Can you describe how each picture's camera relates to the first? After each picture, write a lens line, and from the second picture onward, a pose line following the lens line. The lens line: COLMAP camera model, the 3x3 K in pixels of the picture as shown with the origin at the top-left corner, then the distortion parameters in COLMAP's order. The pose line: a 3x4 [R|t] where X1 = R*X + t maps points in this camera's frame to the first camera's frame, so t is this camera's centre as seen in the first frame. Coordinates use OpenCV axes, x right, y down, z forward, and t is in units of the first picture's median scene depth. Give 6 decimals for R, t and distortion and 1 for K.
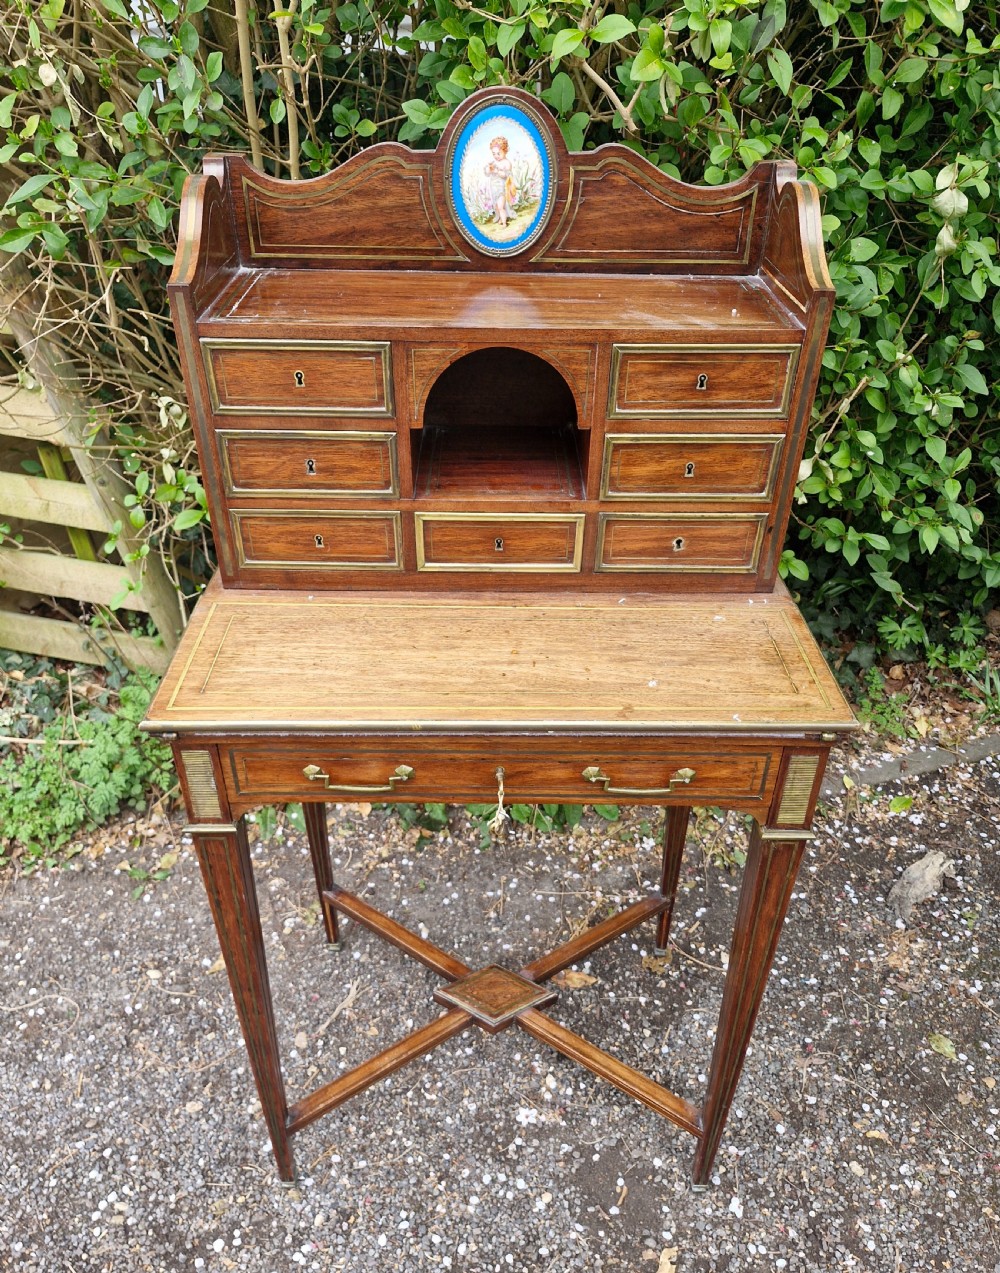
lens RADIAL K [[959.3, 0, 489.5], [0, 959.3, 684.3], [0, 0, 1]] dist [0.077566, -0.106178]
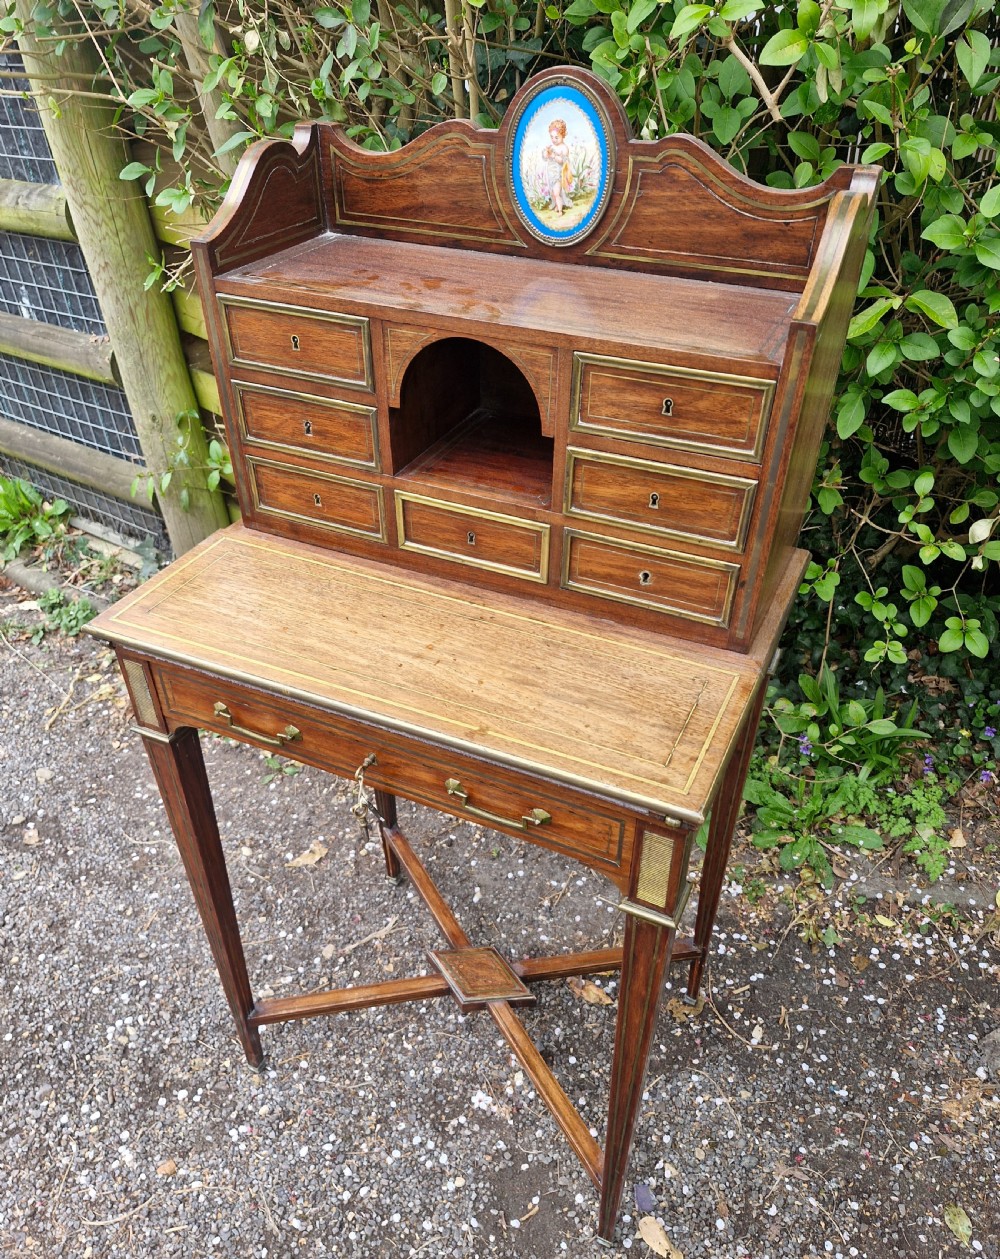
lens RADIAL K [[929.0, 0, 497.1], [0, 929.0, 679.0], [0, 0, 1]] dist [0.085592, -0.119214]
pose [[0.907072, 0.254616, -0.335248, 0.281052], [-0.243451, 0.966955, 0.075691, -0.060764], [0.343442, 0.012960, 0.939084, 0.081187]]
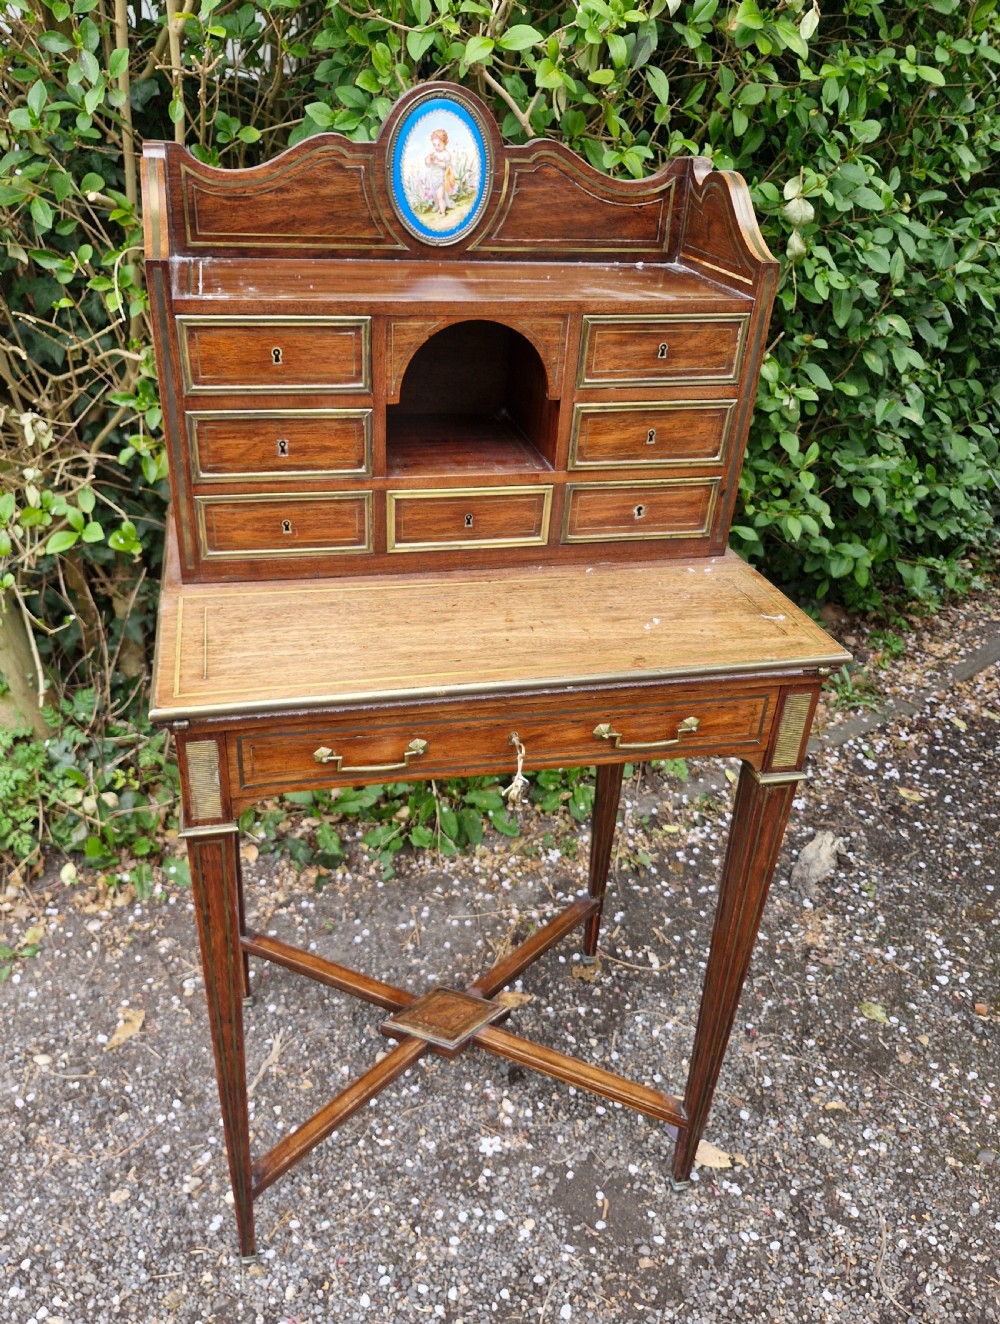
lens RADIAL K [[1020.2, 0, 447.0], [0, 1020.2, 662.6], [0, 0, 1]] dist [0.075675, -0.106941]
pose [[0.979923, -0.075733, 0.184431, -0.157112], [0.091456, 0.992727, -0.078285, 0.058335], [-0.177161, 0.093580, 0.979723, -0.014069]]
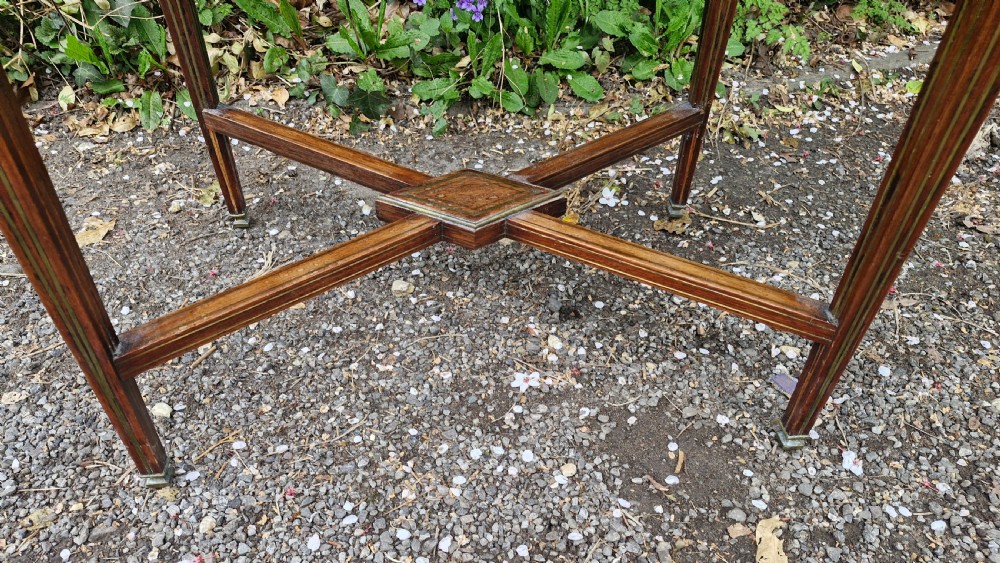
lens RADIAL K [[714.2, 0, 499.2], [0, 714.2, 361.7], [0, 0, 1]] dist [0.119367, -0.175372]
pose [[0.994203, -0.051892, 0.094173, -0.029168], [0.038898, 0.990093, 0.134916, 0.375563], [-0.100241, -0.130471, 0.986372, 0.517845]]
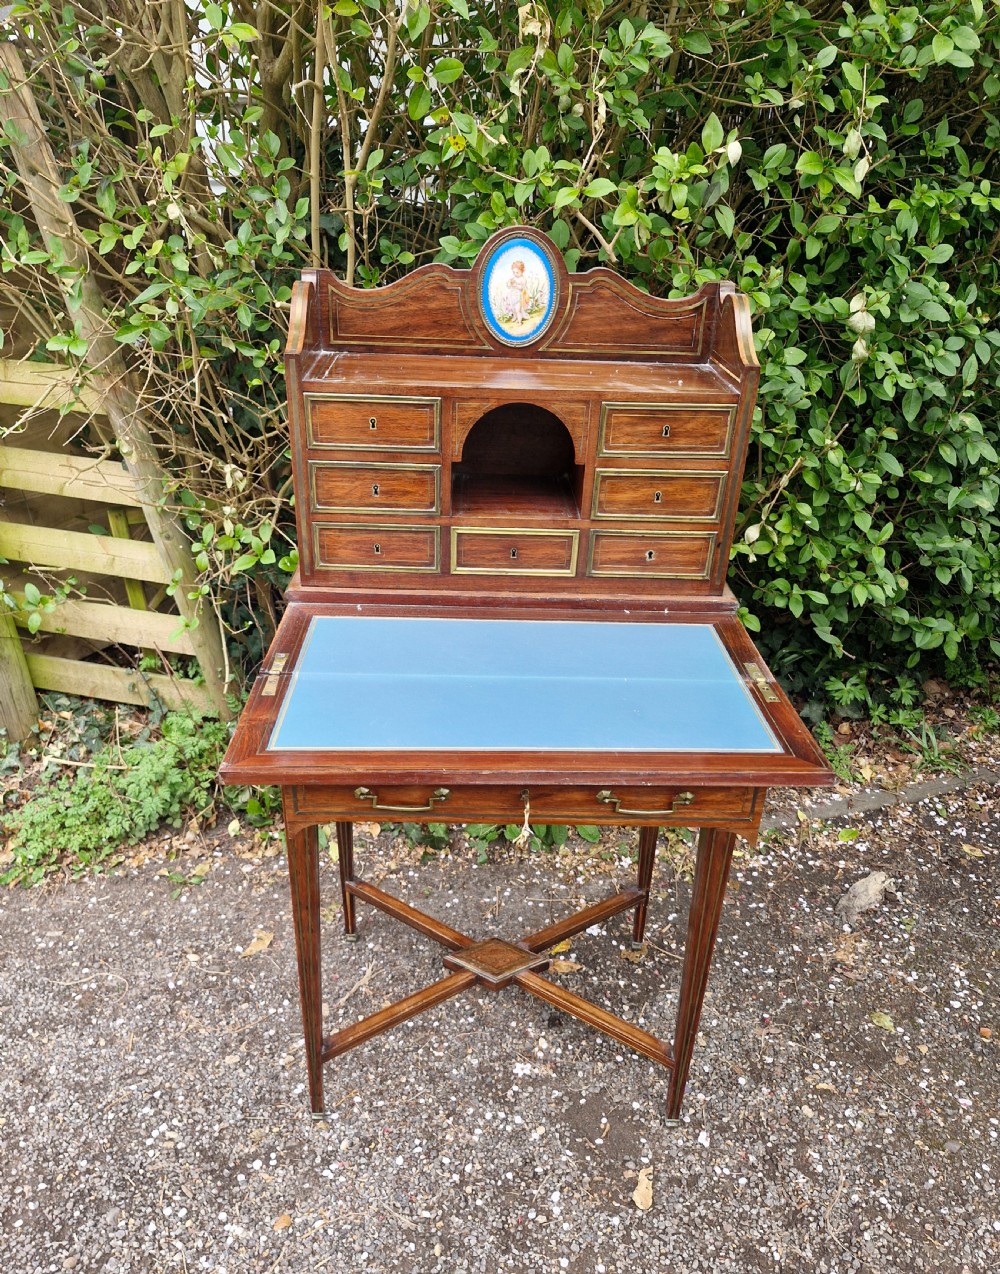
lens RADIAL K [[970.7, 0, 474.7], [0, 970.7, 699.7], [0, 0, 1]] dist [0.106907, -0.157457]
pose [[0.999789, 0.016046, 0.012827, -0.041699], [-0.014459, 0.993203, -0.115492, 0.149981], [-0.014593, 0.115282, 0.993226, -0.217166]]
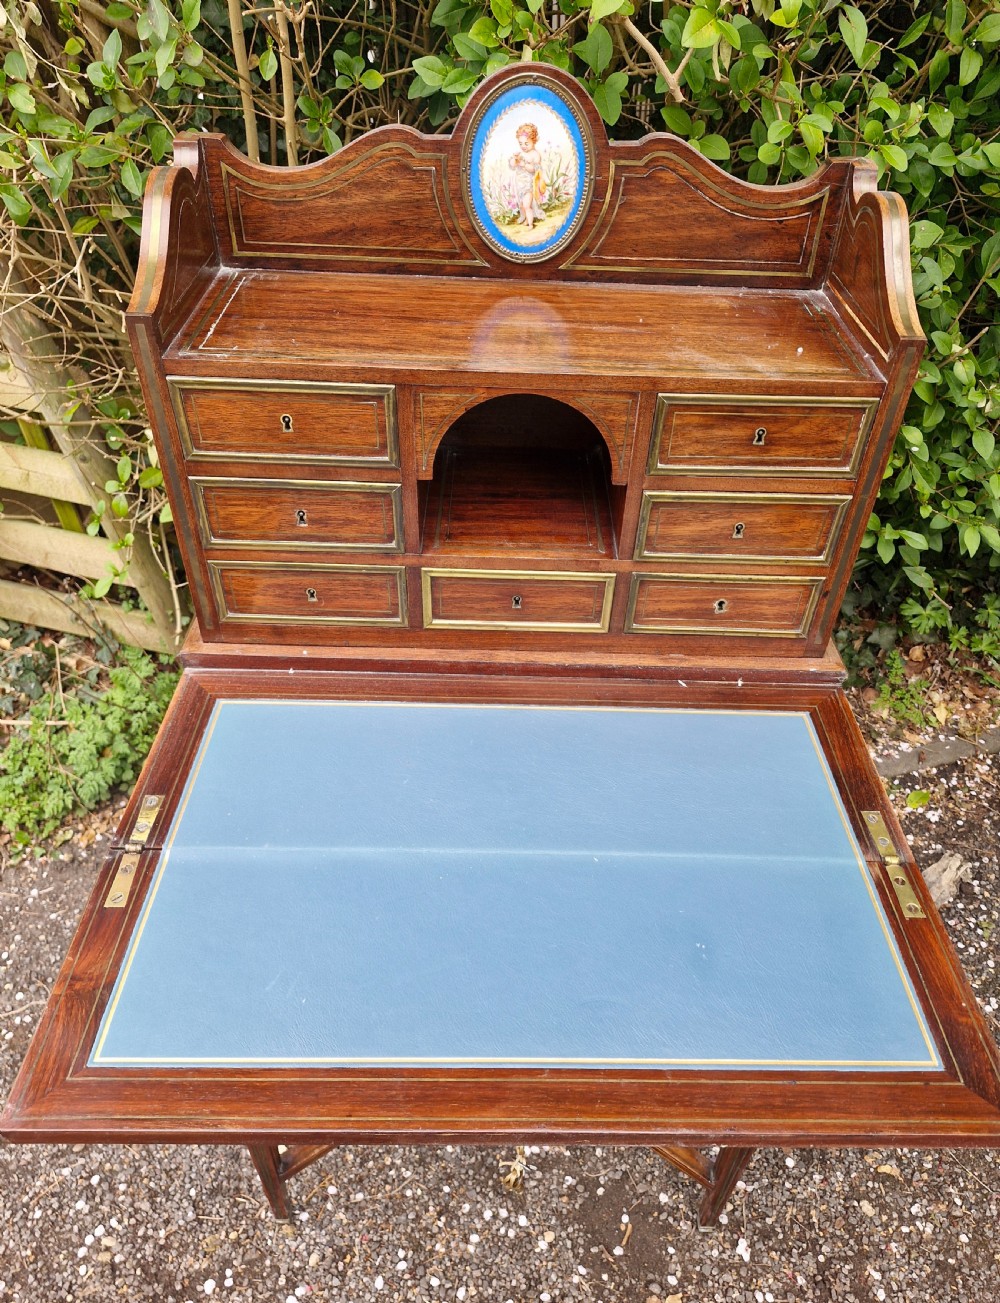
lens RADIAL K [[934.5, 0, 505.0], [0, 934.5, 665.3], [0, 0, 1]] dist [0.042844, -0.043678]
pose [[0.999741, 0.018414, 0.013397, -0.008111], [-0.019455, 0.996428, 0.082181, -0.113594], [-0.011836, -0.082420, 0.996527, 0.104547]]
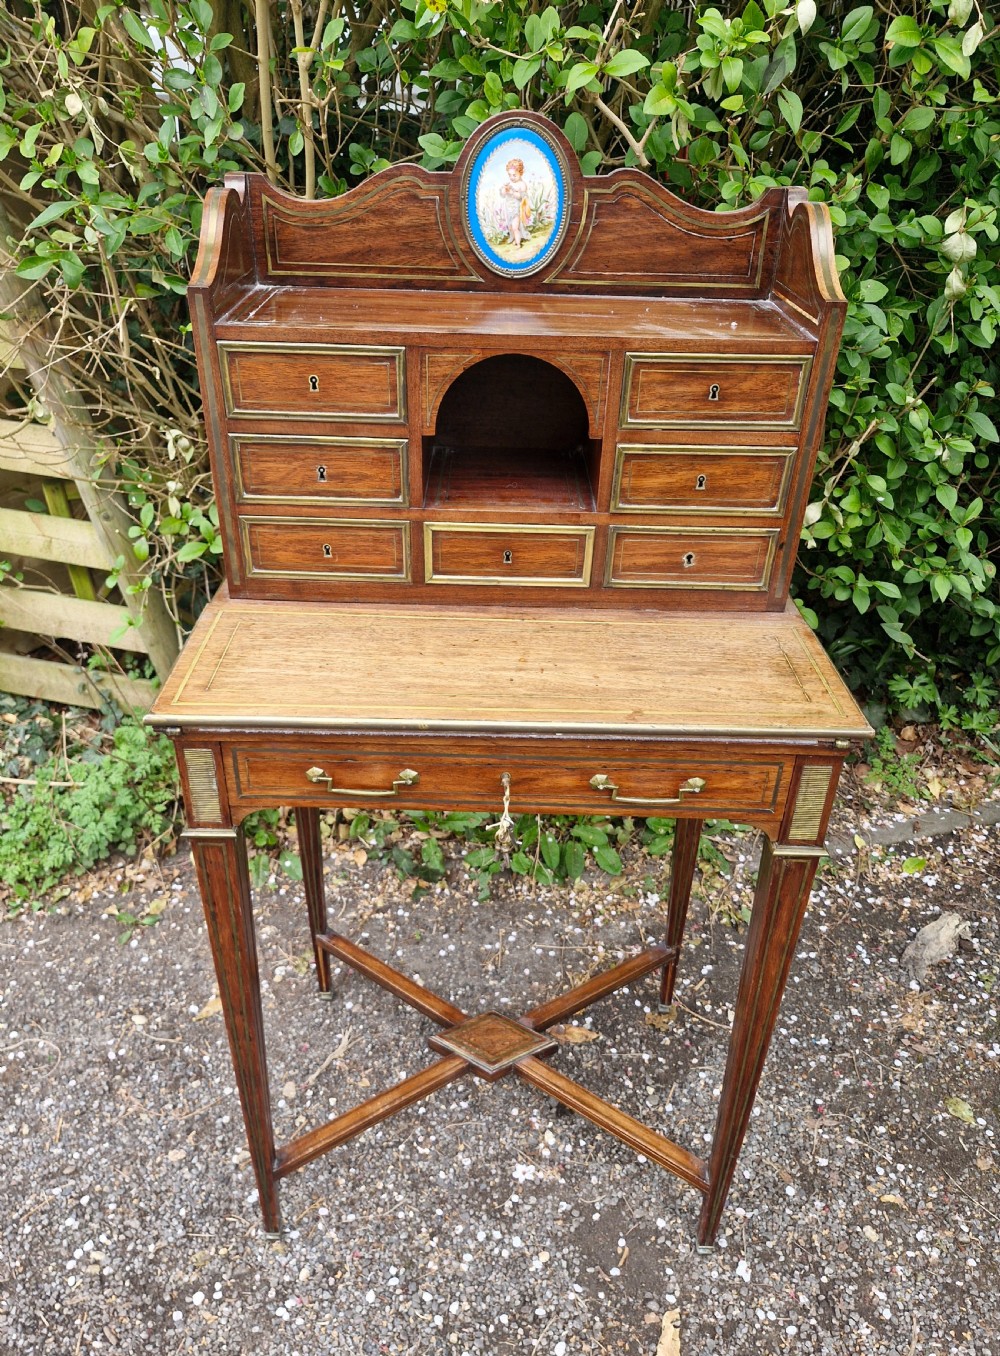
lens RADIAL K [[986.1, 0, 478.0], [0, 986.1, 710.9], [0, 0, 1]] dist [0.072717, -0.099923]
pose [[0.999798, 0.018082, -0.008750, -0.006554], [-0.018576, 0.998017, -0.060139, 0.053839], [0.007646, 0.060289, 0.998152, -0.006567]]
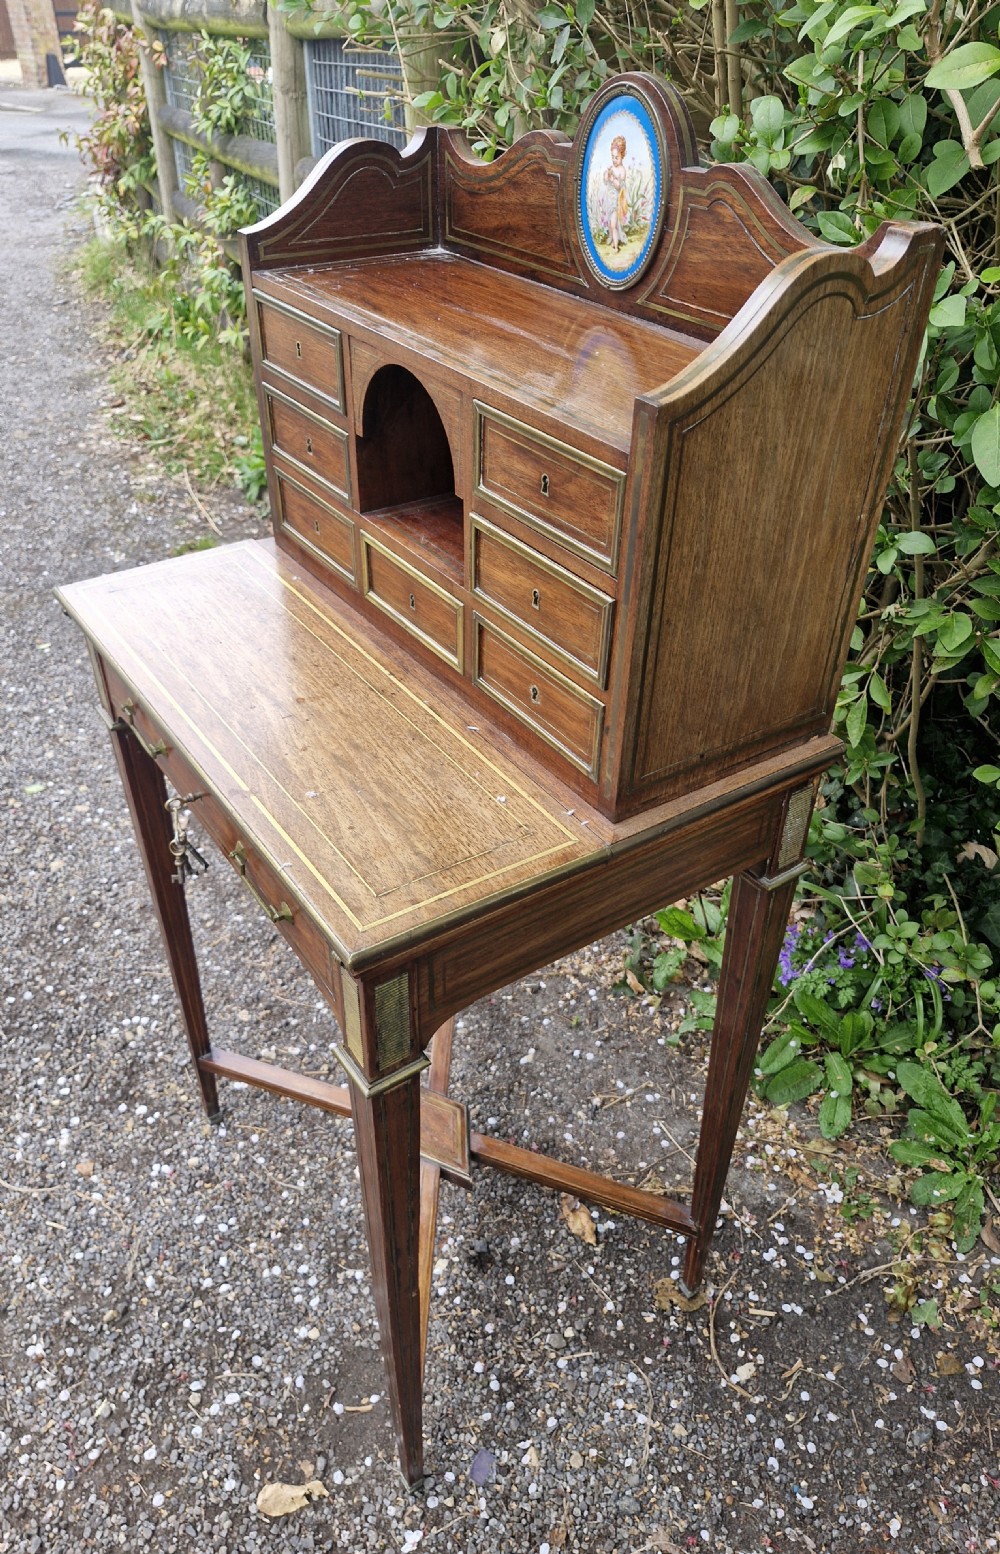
lens RADIAL K [[1099.9, 0, 502.1], [0, 1099.9, 782.9], [0, 0, 1]] dist [0.058938, -0.072512]
pose [[0.565252, 0.490577, -0.663192, 0.559934], [-0.490330, 0.846322, 0.208123, -0.181054], [0.663375, 0.207541, 0.718930, 0.276838]]
